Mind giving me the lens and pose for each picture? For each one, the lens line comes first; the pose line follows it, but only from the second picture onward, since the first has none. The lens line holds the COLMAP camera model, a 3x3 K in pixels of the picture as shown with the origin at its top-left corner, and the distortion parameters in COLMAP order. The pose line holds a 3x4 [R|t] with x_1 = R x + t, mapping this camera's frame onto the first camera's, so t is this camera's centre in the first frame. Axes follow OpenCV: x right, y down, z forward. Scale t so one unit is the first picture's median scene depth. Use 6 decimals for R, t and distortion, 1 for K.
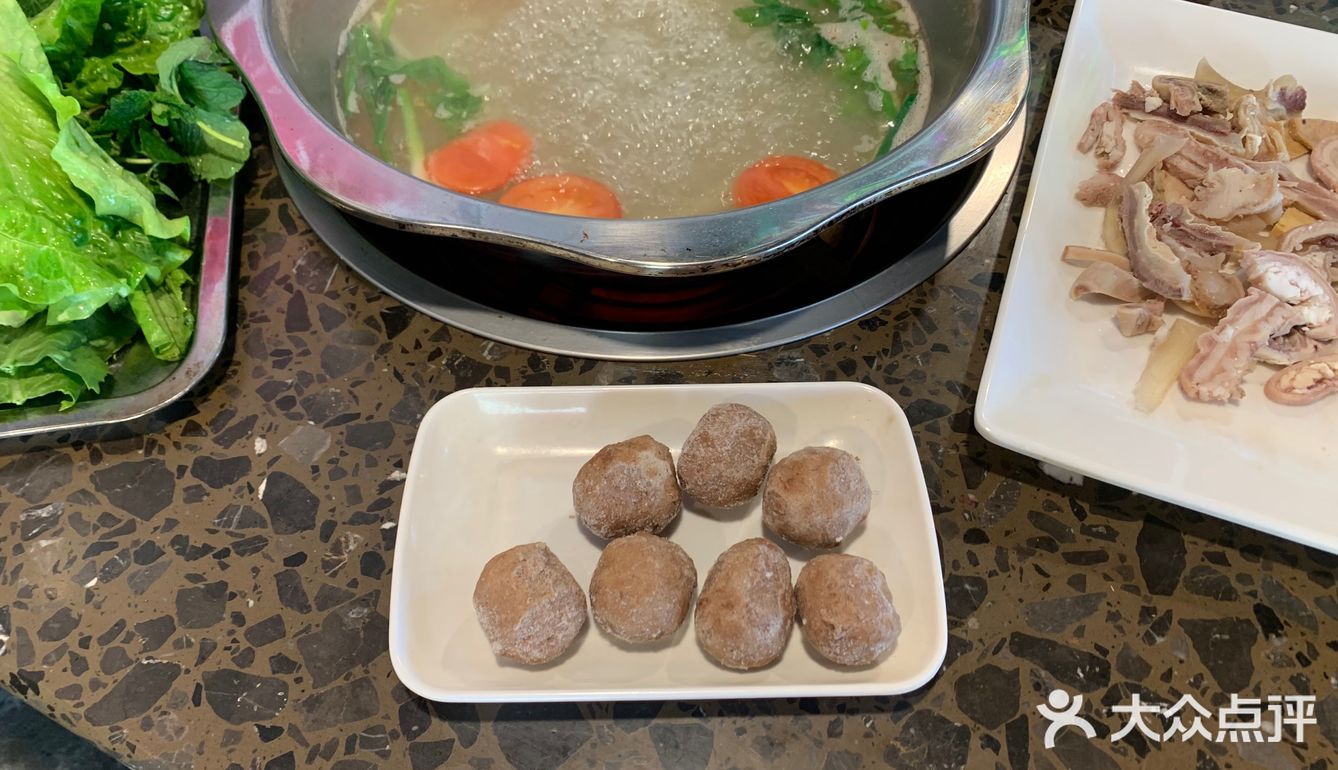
lens RADIAL K [[1019.9, 0, 669.0], [0, 1019.9, 385.0], [0, 0, 1]] dist [-0.000238, -0.007092]
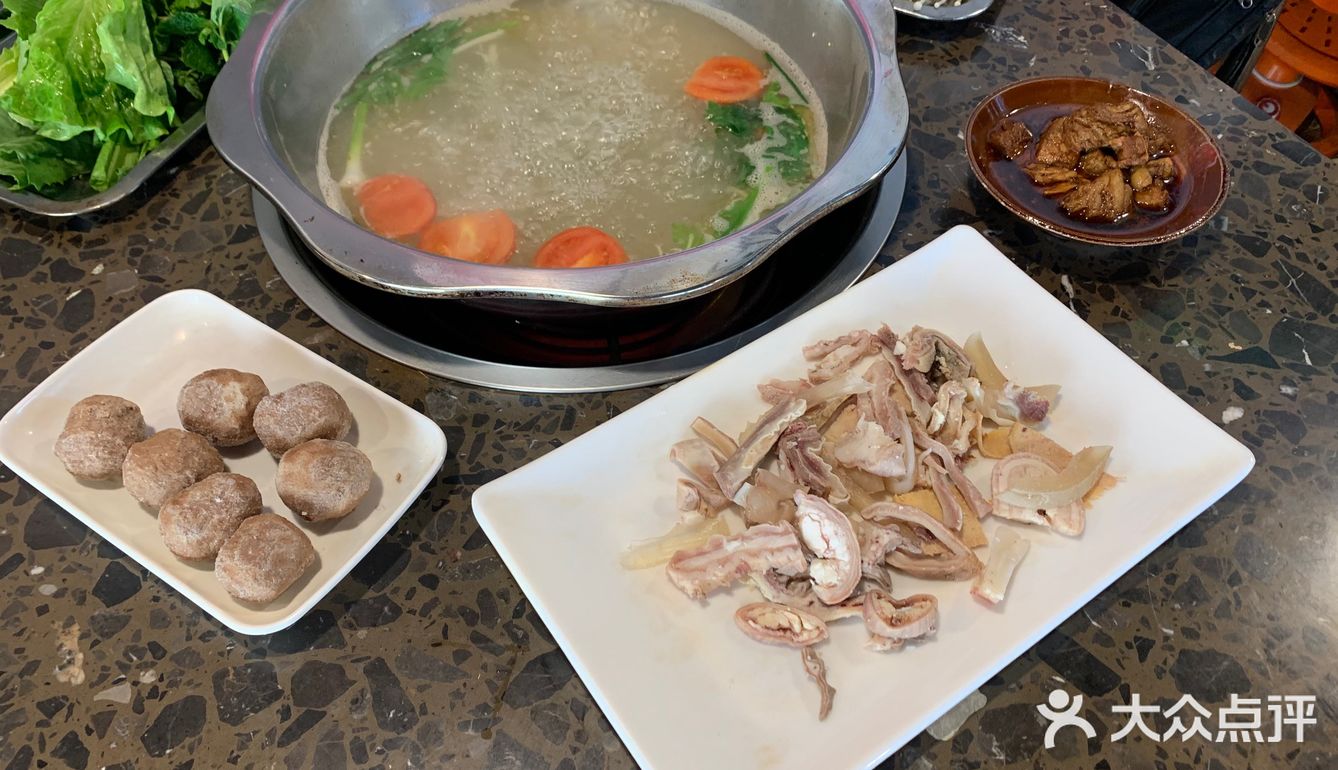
lens RADIAL K [[1019.9, 0, 669.0], [0, 1019.9, 385.0], [0, 0, 1]] dist [-0.000238, -0.007092]
pose [[0.832117, 0.442860, -0.333851, 0.784237], [-0.463981, 0.885654, 0.018373, -0.188934], [0.303814, 0.139612, 0.942447, -0.039571]]
